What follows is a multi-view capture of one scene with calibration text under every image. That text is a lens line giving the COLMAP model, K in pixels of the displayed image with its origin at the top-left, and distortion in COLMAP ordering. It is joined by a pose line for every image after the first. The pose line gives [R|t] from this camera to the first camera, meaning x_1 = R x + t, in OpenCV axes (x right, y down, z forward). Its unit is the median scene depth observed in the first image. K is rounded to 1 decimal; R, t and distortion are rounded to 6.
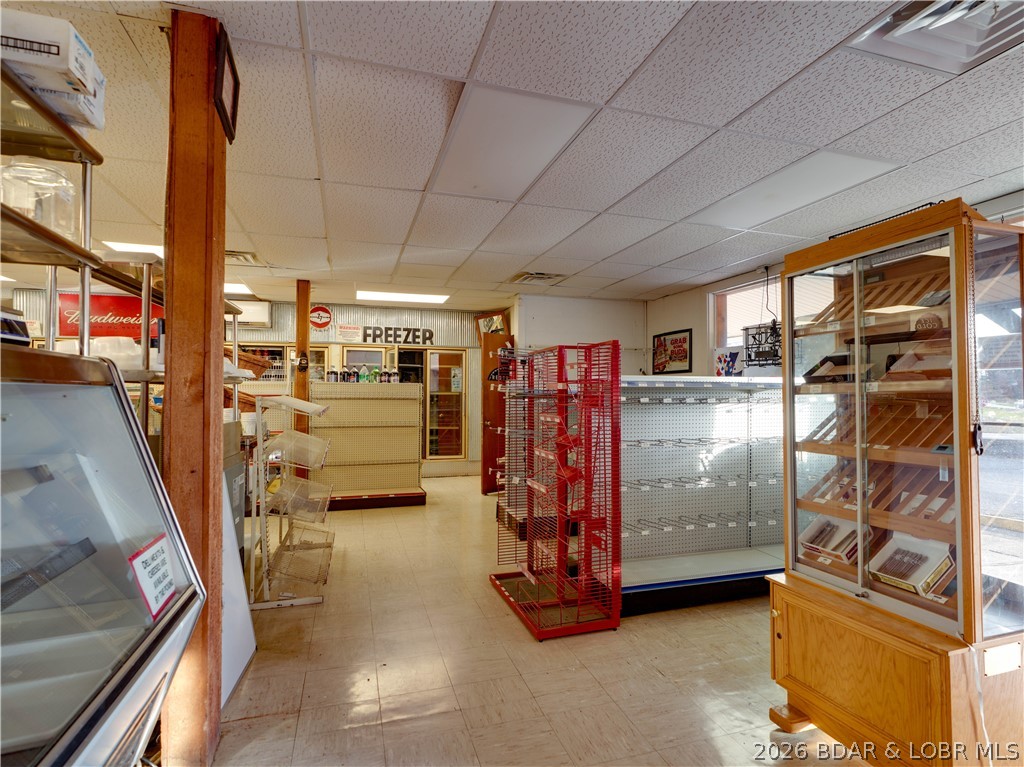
lens RADIAL K [[515.5, 0, 510.2], [0, 515.5, 384.4], [0, 0, 1]] dist [-0.008660, 0.003332]
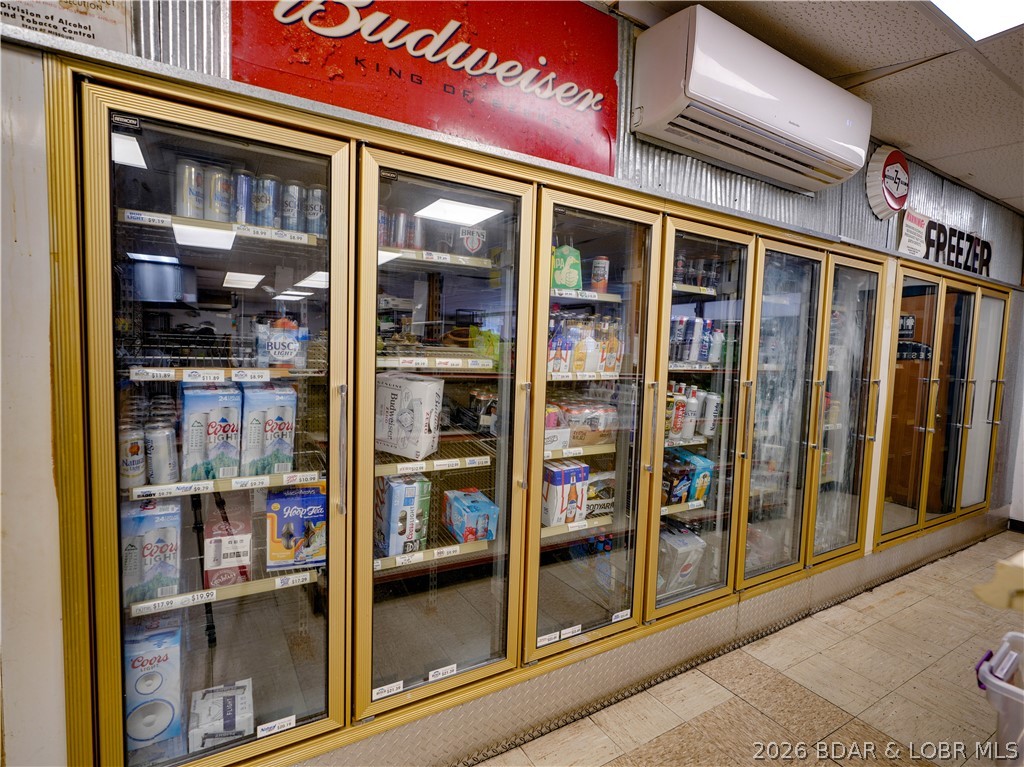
lens RADIAL K [[515.5, 0, 508.2], [0, 515.5, 397.3], [0, 0, 1]] dist [-0.008660, 0.003332]
pose [[0.970864, 0.007670, 0.239509, -0.707207], [-0.032338, 0.994538, 0.099237, -0.000802], [-0.237440, -0.104090, 0.965809, 0.664713]]
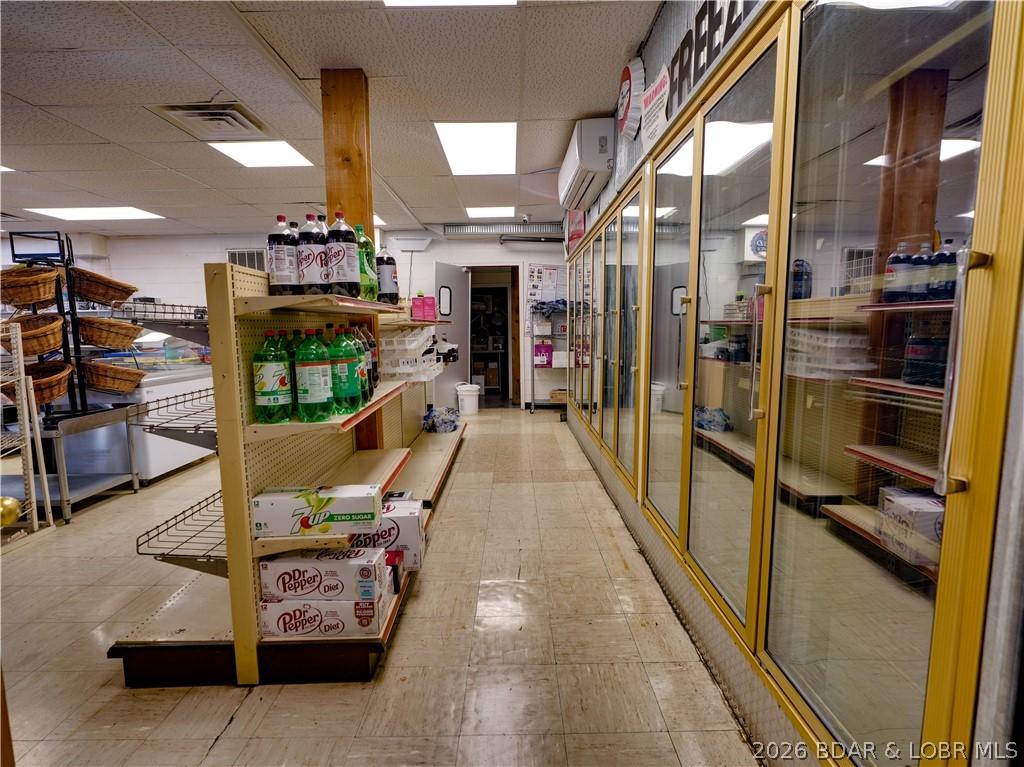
lens RADIAL K [[515.5, 0, 510.8], [0, 515.5, 382.9], [0, 0, 1]] dist [-0.008660, 0.003332]
pose [[-0.303457, 0.109371, -0.946547, 0.024379], [0.028959, 0.993990, 0.105569, 0.028411], [0.952405, 0.004624, -0.304801, 0.999430]]
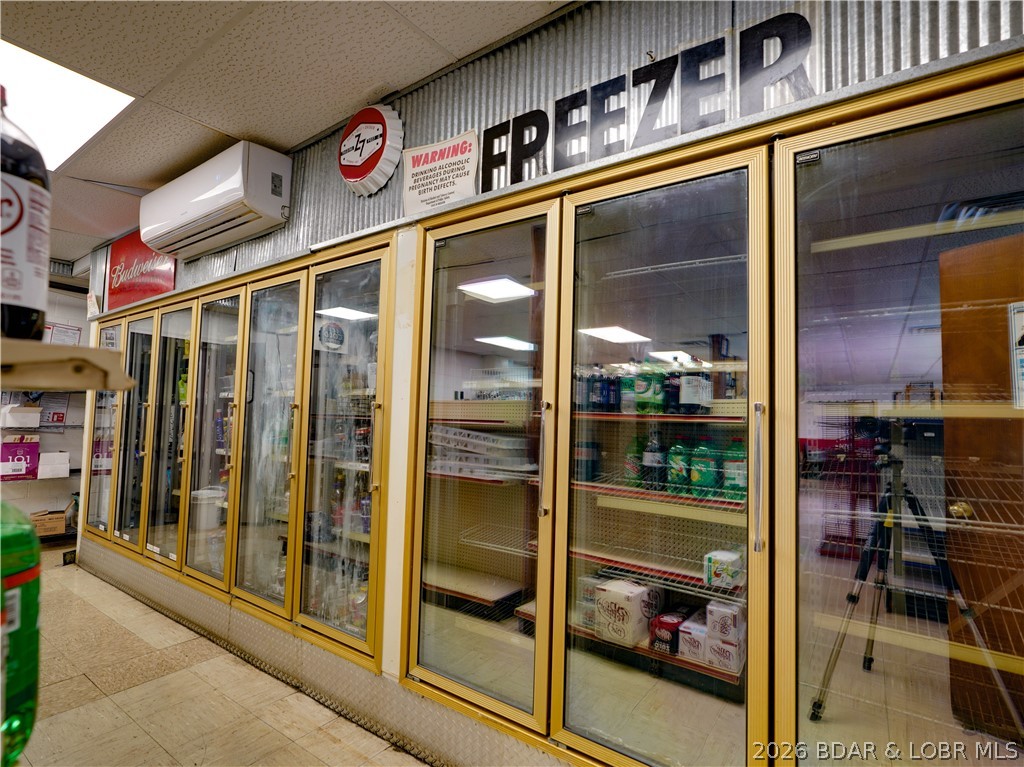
lens RADIAL K [[515.5, 0, 513.7], [0, 515.5, 386.3], [0, 0, 1]] dist [-0.008660, 0.003332]
pose [[0.601319, -0.033482, -0.798307, -0.085577], [-0.008554, 0.998795, -0.048334, 0.019546], [0.798964, 0.035893, 0.600307, 0.866038]]
